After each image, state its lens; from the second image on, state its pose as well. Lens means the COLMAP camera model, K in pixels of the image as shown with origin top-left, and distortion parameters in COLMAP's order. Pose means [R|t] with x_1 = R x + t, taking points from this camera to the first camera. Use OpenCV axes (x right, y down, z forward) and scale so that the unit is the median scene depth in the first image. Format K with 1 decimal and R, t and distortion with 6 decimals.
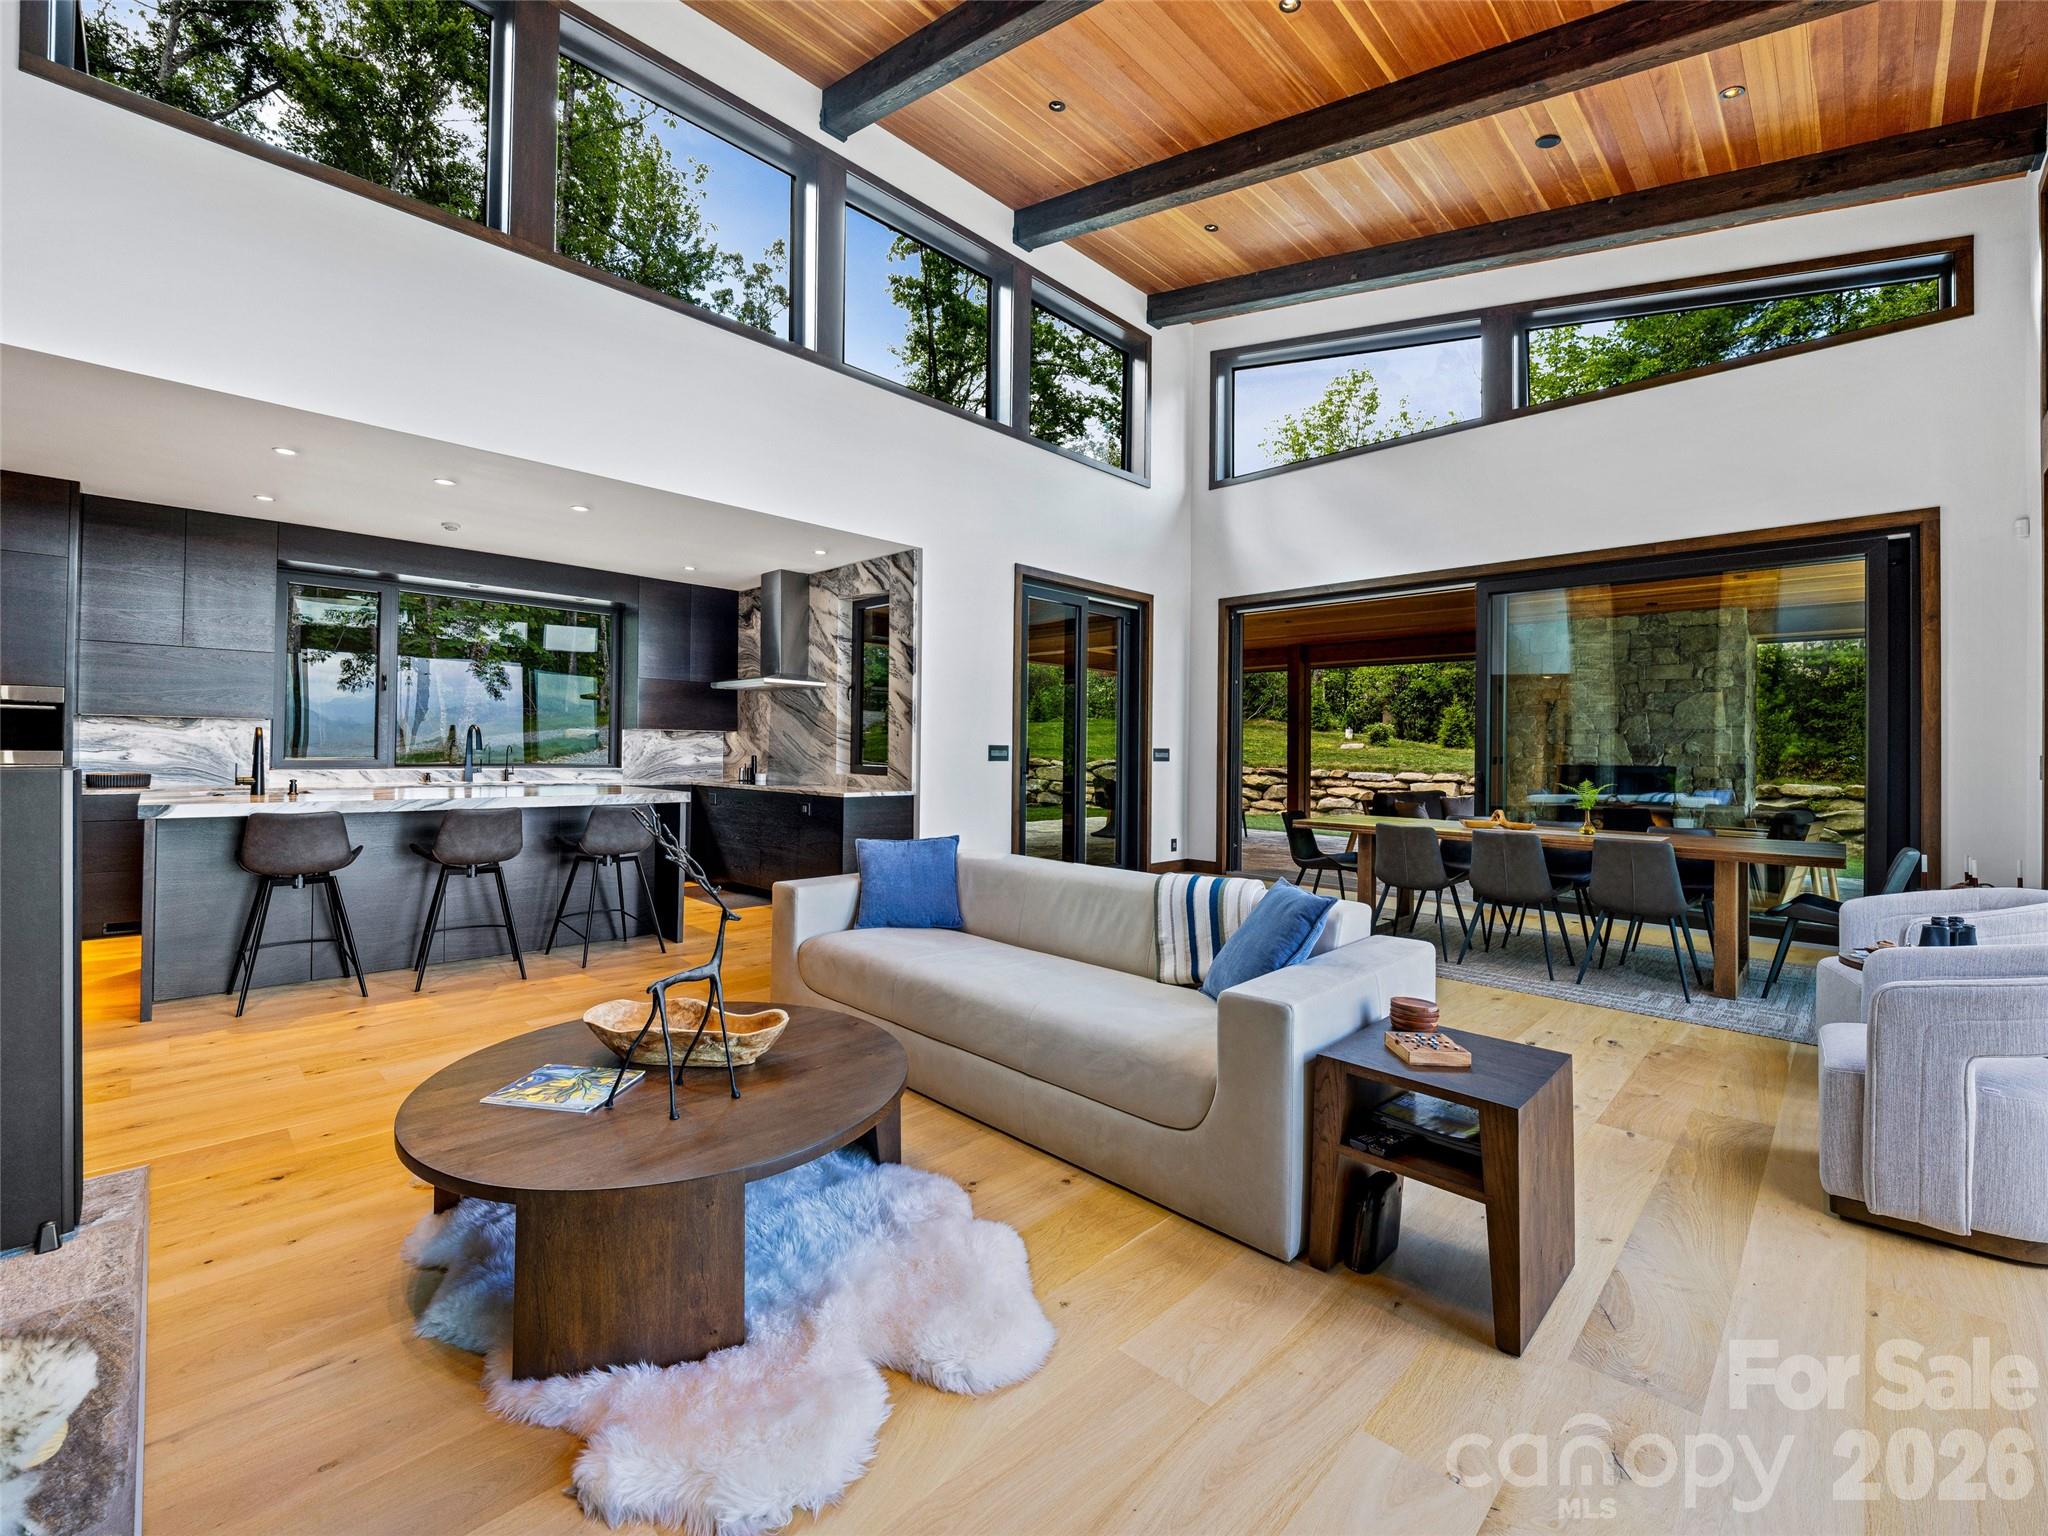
lens RADIAL K [[857.3, 0, 961.6], [0, 857.3, 741.3], [0, 0, 1]] dist [-0.028081, -0.001230]
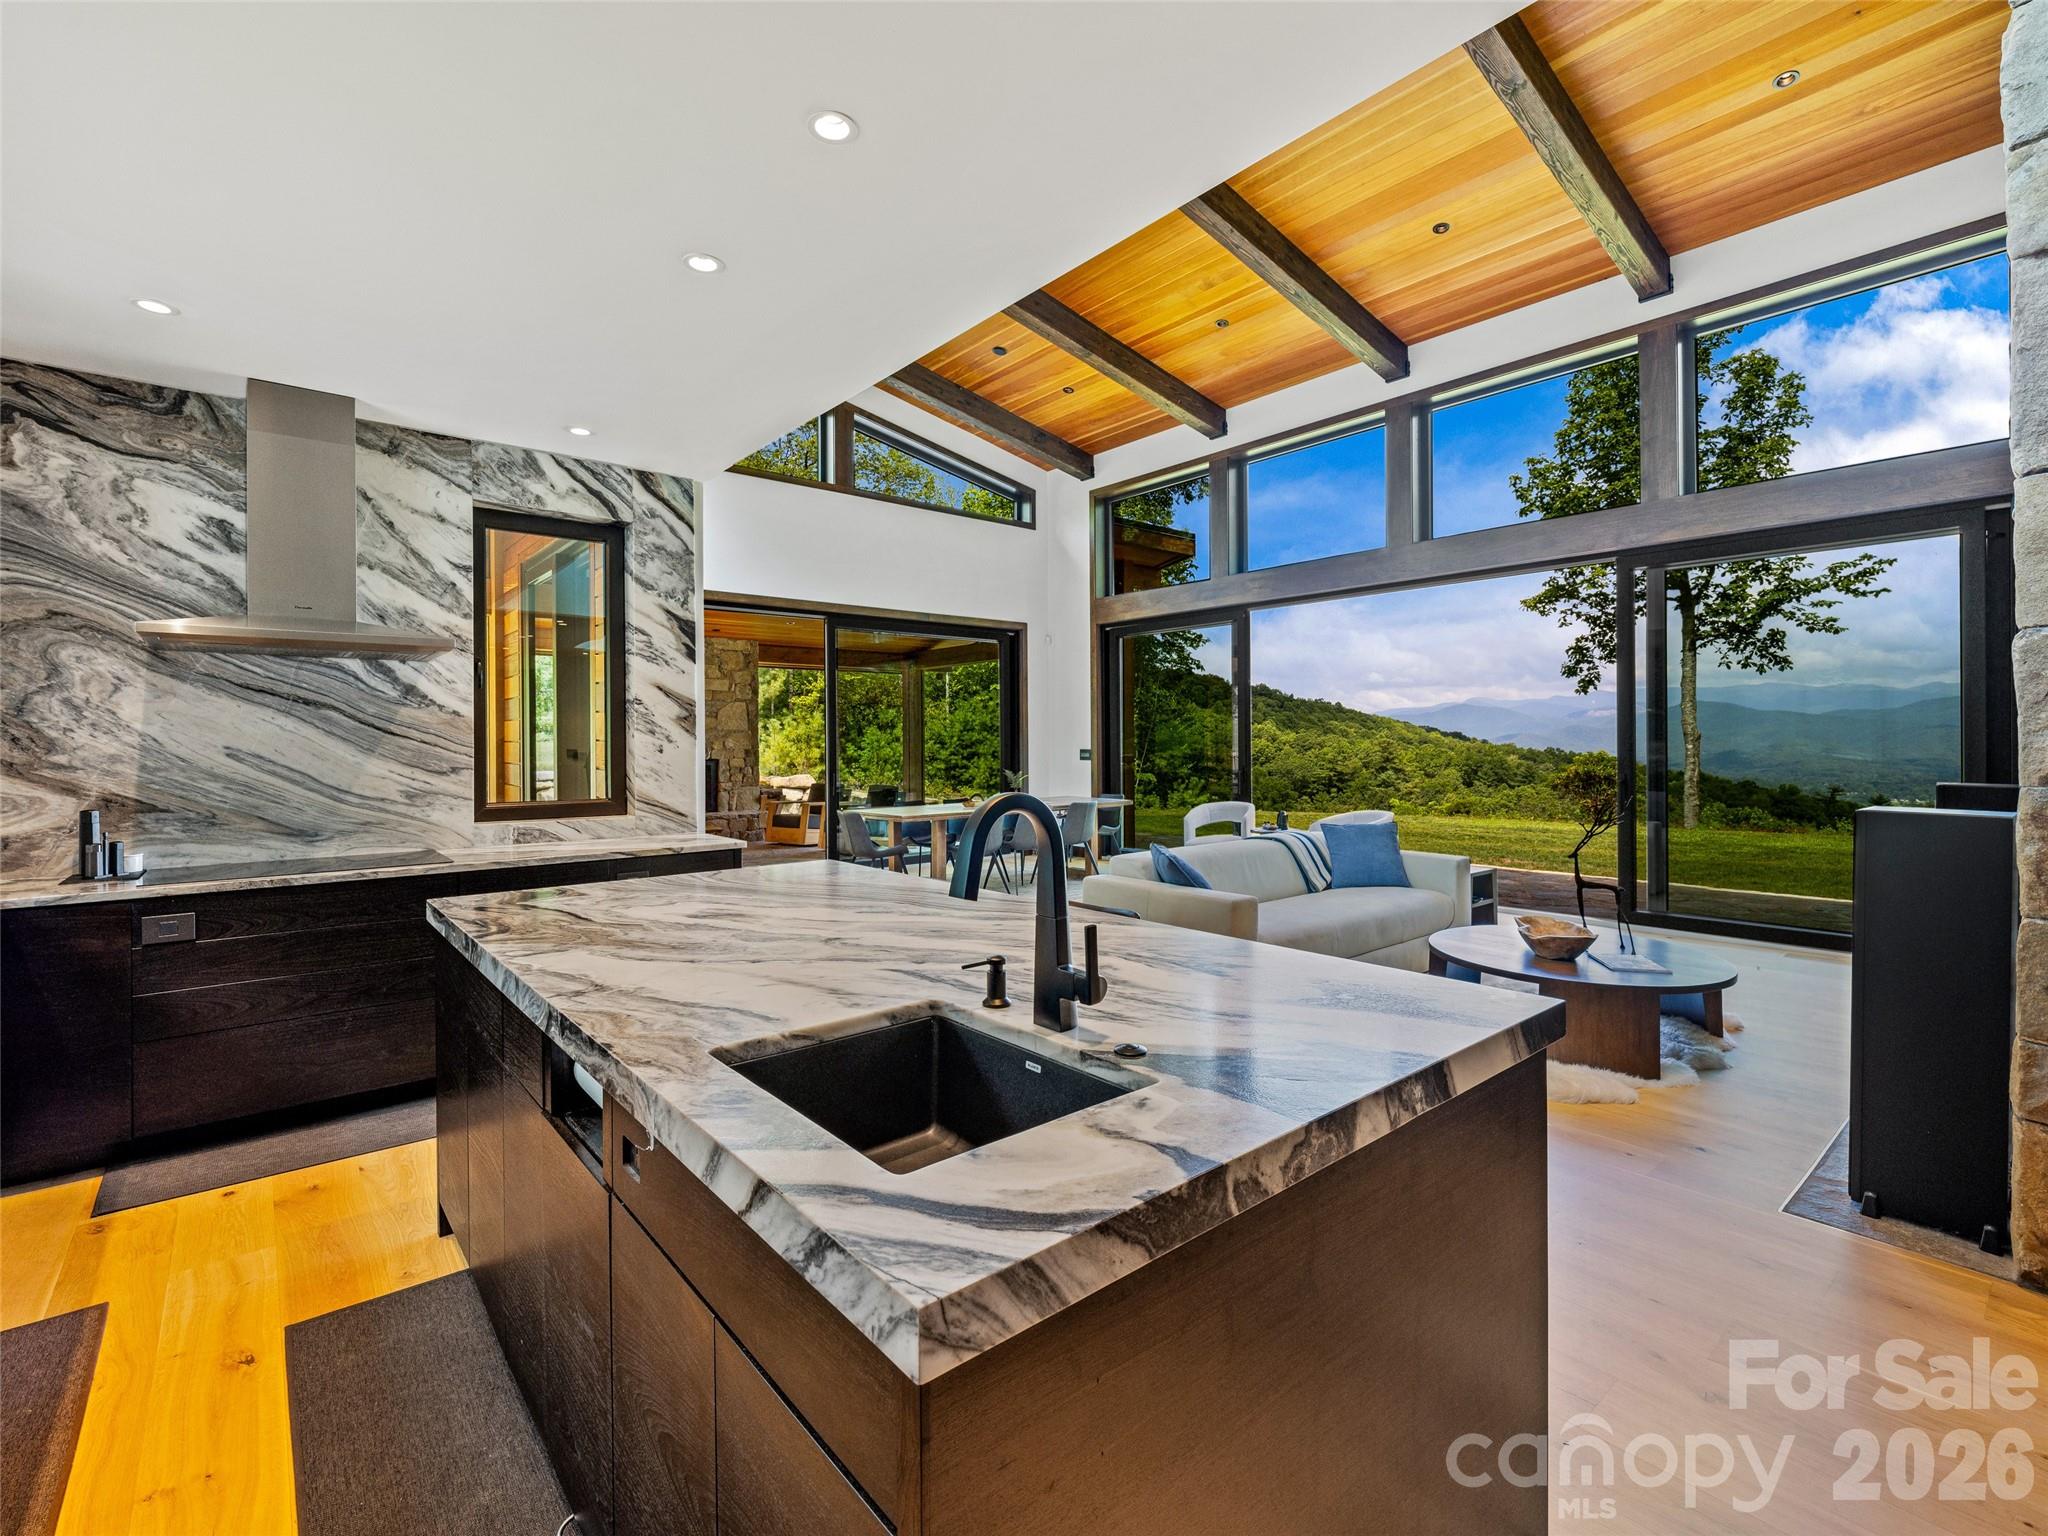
lens RADIAL K [[928.4, 0, 1015.6], [0, 928.4, 743.0], [0, 0, 1]] dist [0.000532, -0.003051]
pose [[0.050341, -0.015485, 0.998612, -0.535593], [-0.002275, 0.999875, 0.015619, -0.017376], [-0.998729, -0.003058, 0.050300, 0.476528]]
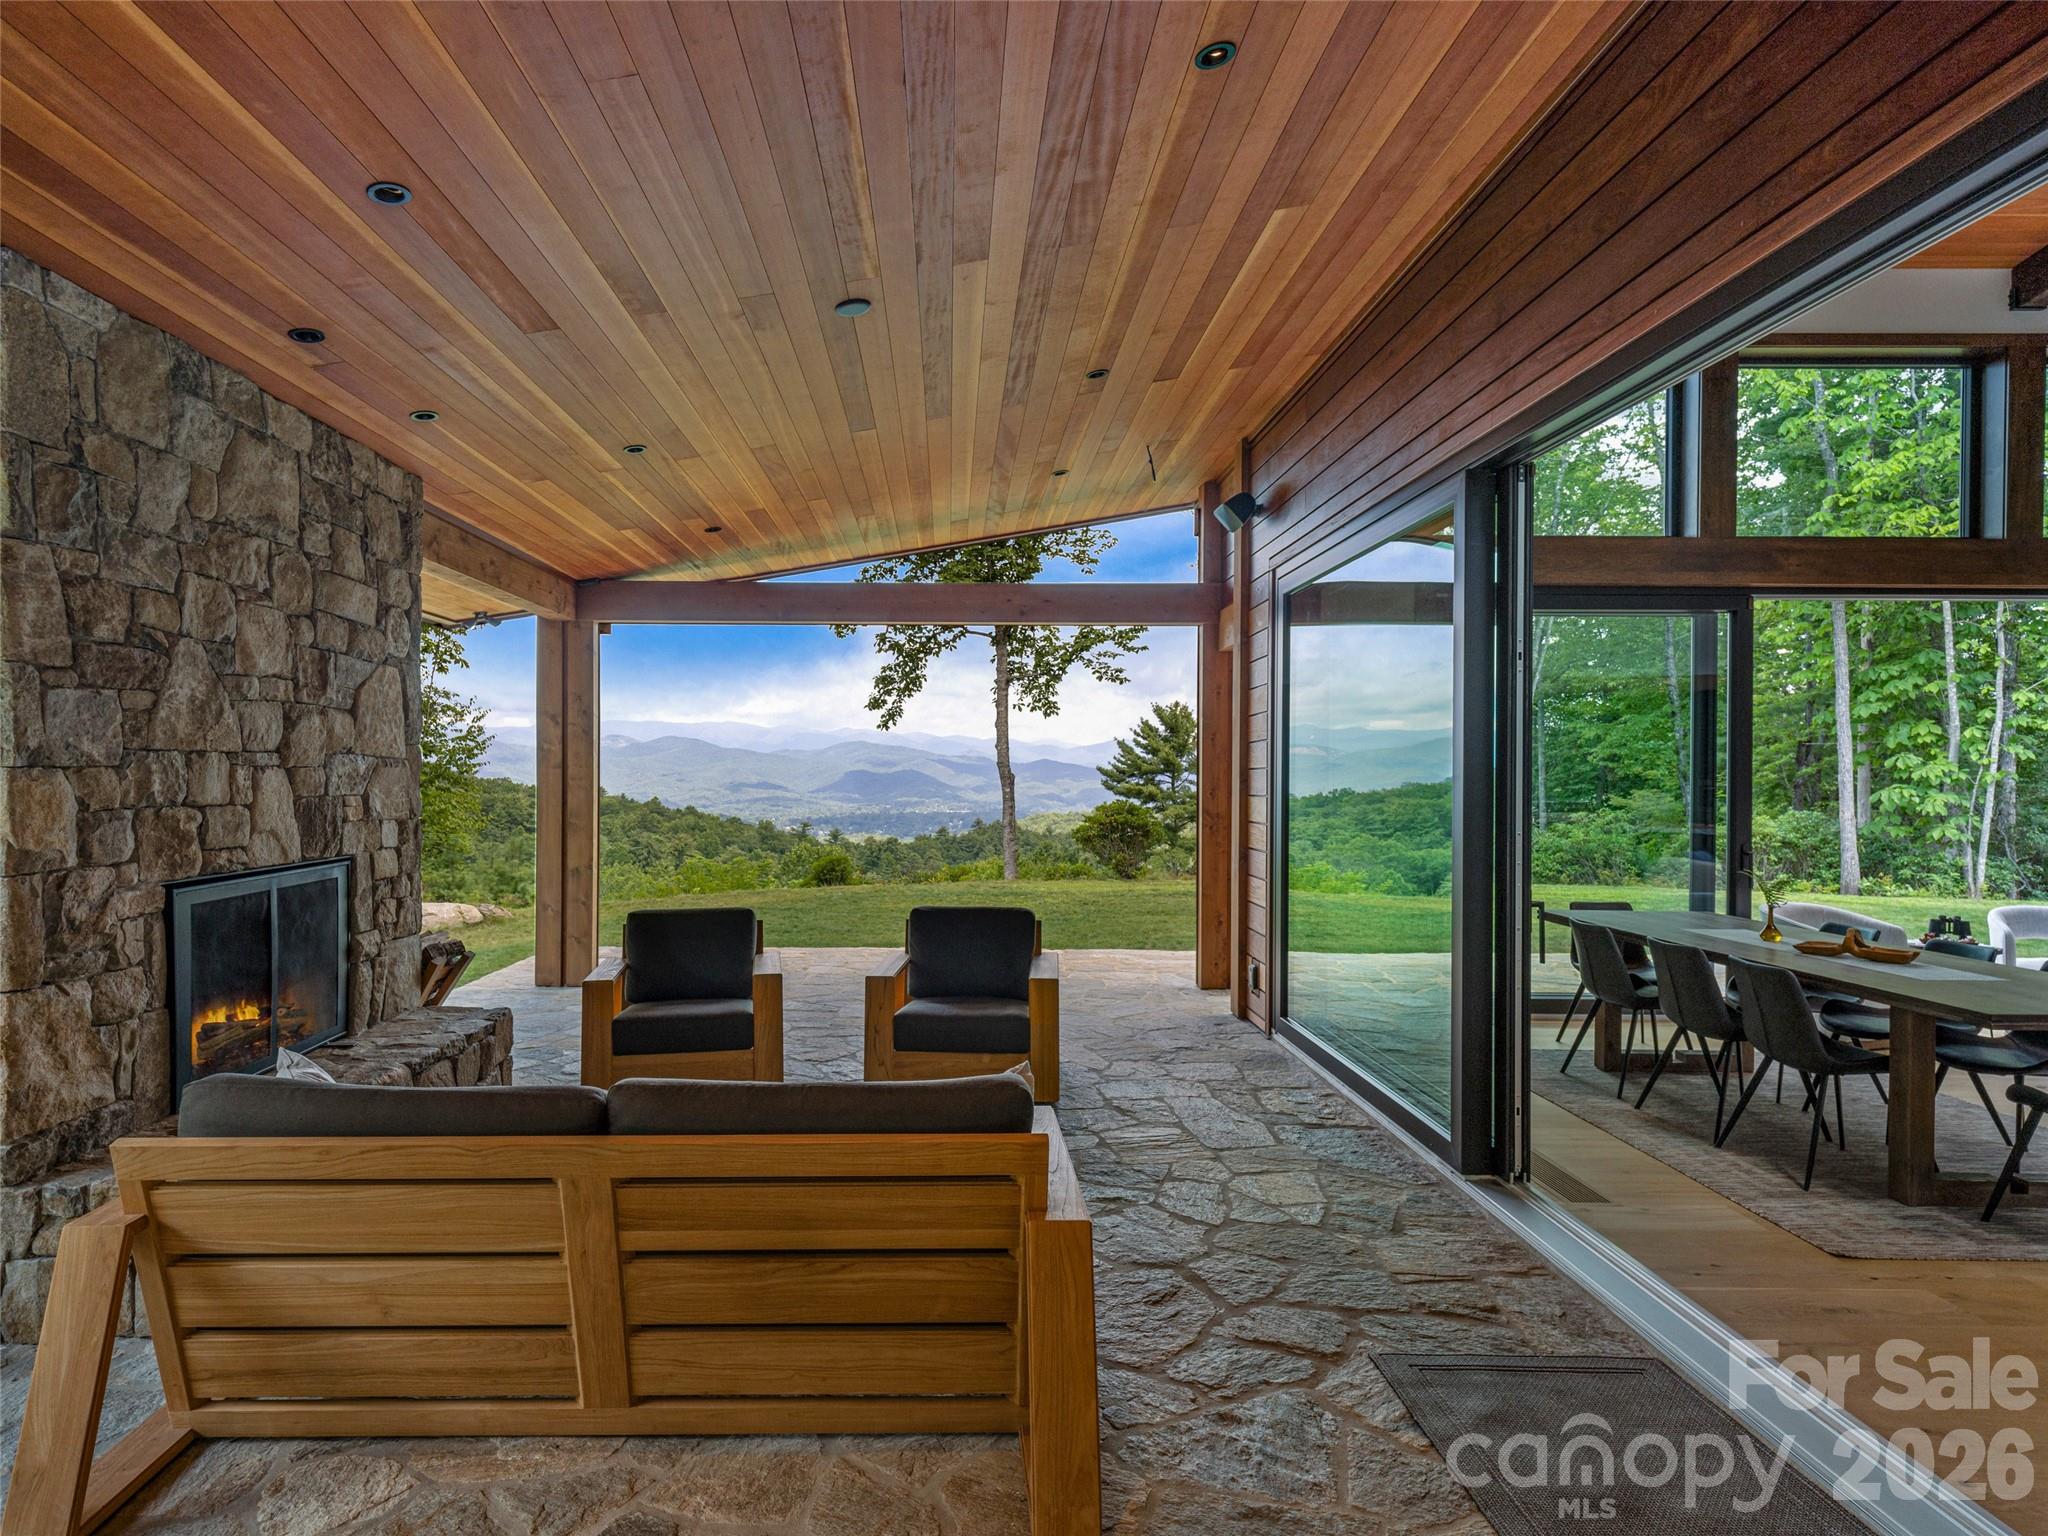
lens RADIAL K [[1133.9, 0, 935.9], [0, 1133.9, 779.0], [0, 0, 1]] dist [-0.004885, 0.003323]
pose [[-0.724253, -0.021949, 0.689185, 0.312333], [-0.024571, 0.999680, 0.006017, -0.013293], [-0.689096, -0.012576, -0.724561, 1.186319]]
